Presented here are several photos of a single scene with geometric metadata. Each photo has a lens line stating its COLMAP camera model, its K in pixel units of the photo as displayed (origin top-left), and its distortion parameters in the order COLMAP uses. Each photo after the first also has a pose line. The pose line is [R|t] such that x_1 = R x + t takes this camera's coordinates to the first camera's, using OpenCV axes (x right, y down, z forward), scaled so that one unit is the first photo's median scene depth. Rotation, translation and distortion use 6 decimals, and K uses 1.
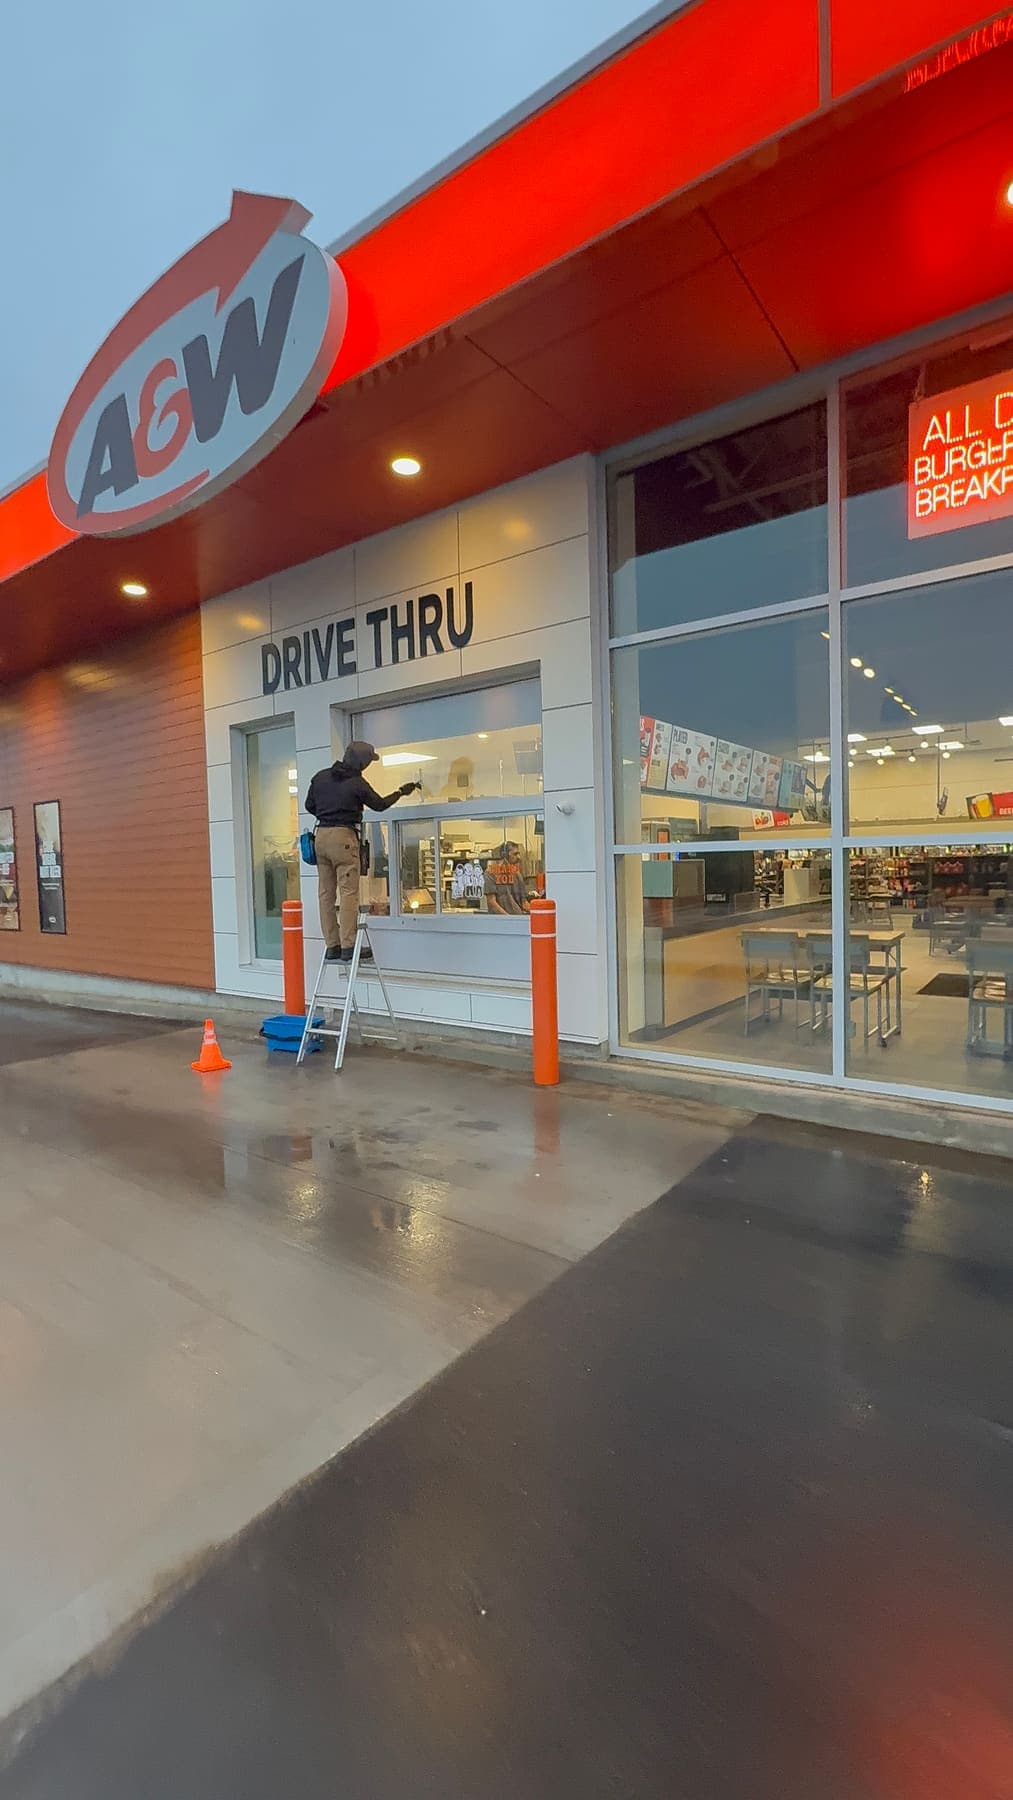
lens RADIAL K [[778.8, 0, 515.3], [0, 778.8, 899.7], [0, 0, 1]] dist [-0.003189, 0.000051]
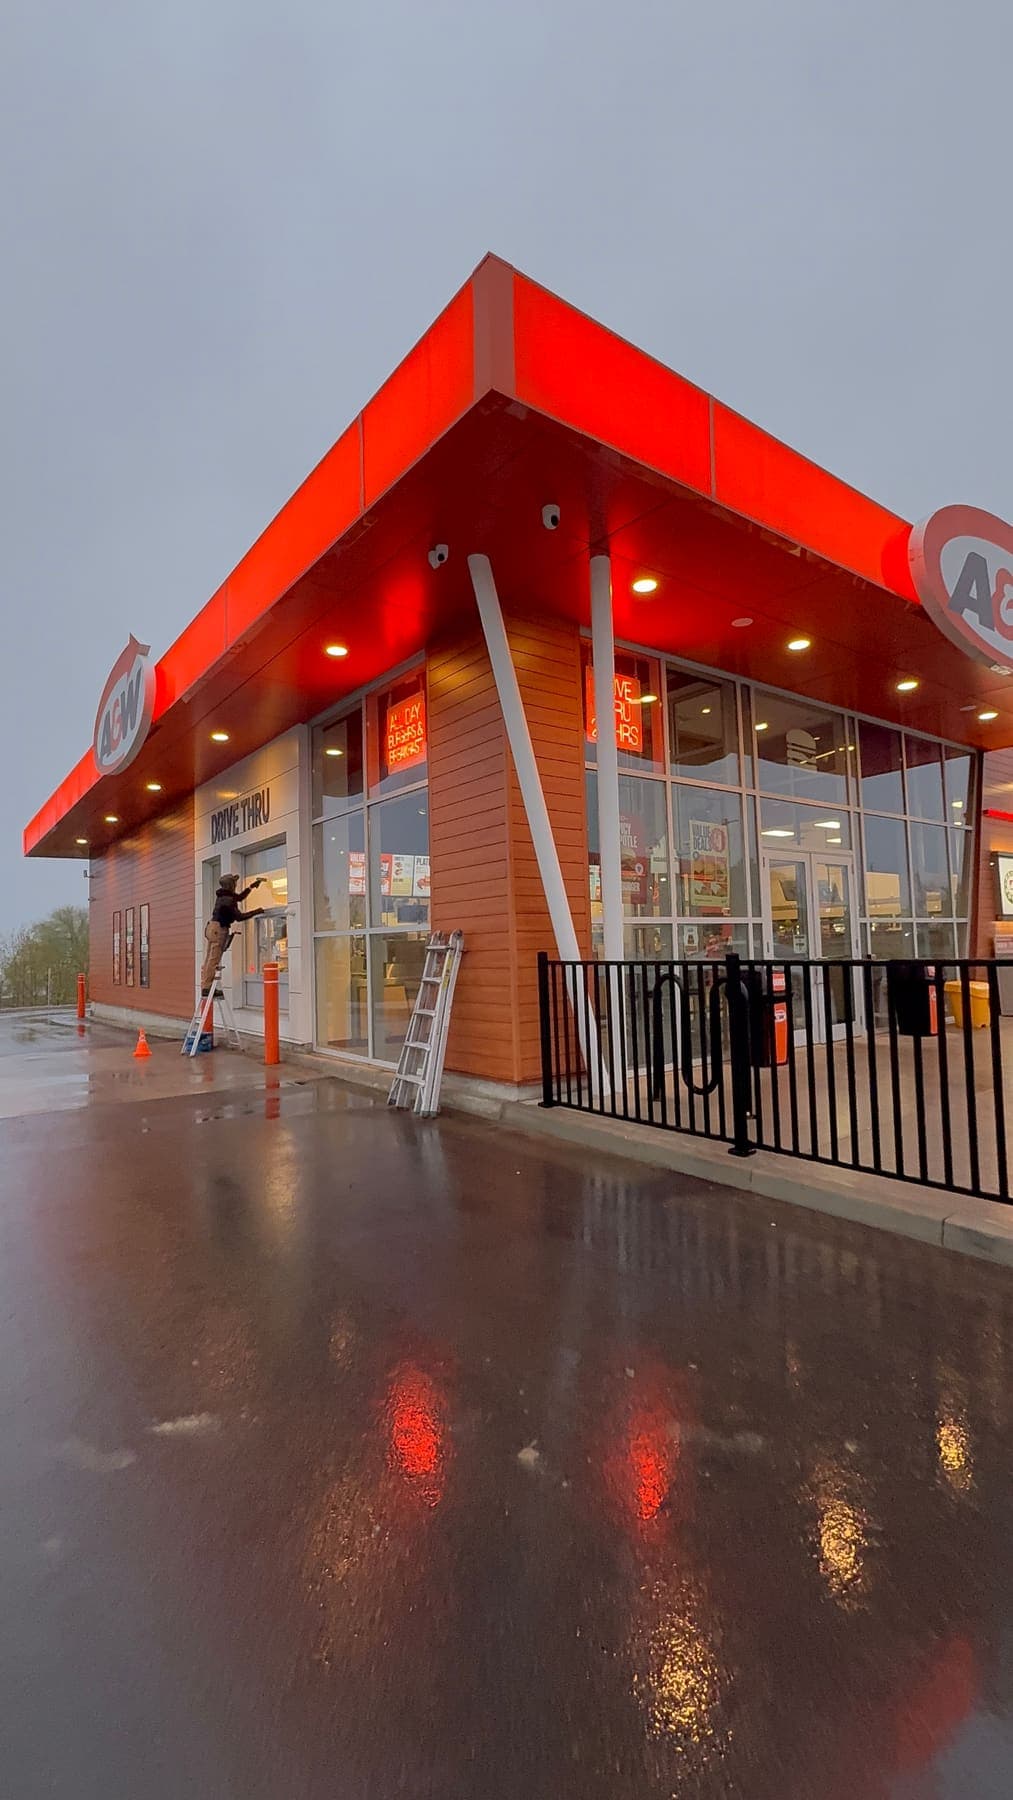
lens RADIAL K [[778.8, 0, 497.0], [0, 778.8, 901.6], [0, 0, 1]] dist [-0.003189, 0.000051]
pose [[0.956173, -0.016810, -0.292321, 1.035351], [-0.012321, 0.995157, -0.097528, 0.028649], [0.292544, 0.096855, 0.951334, -0.576702]]
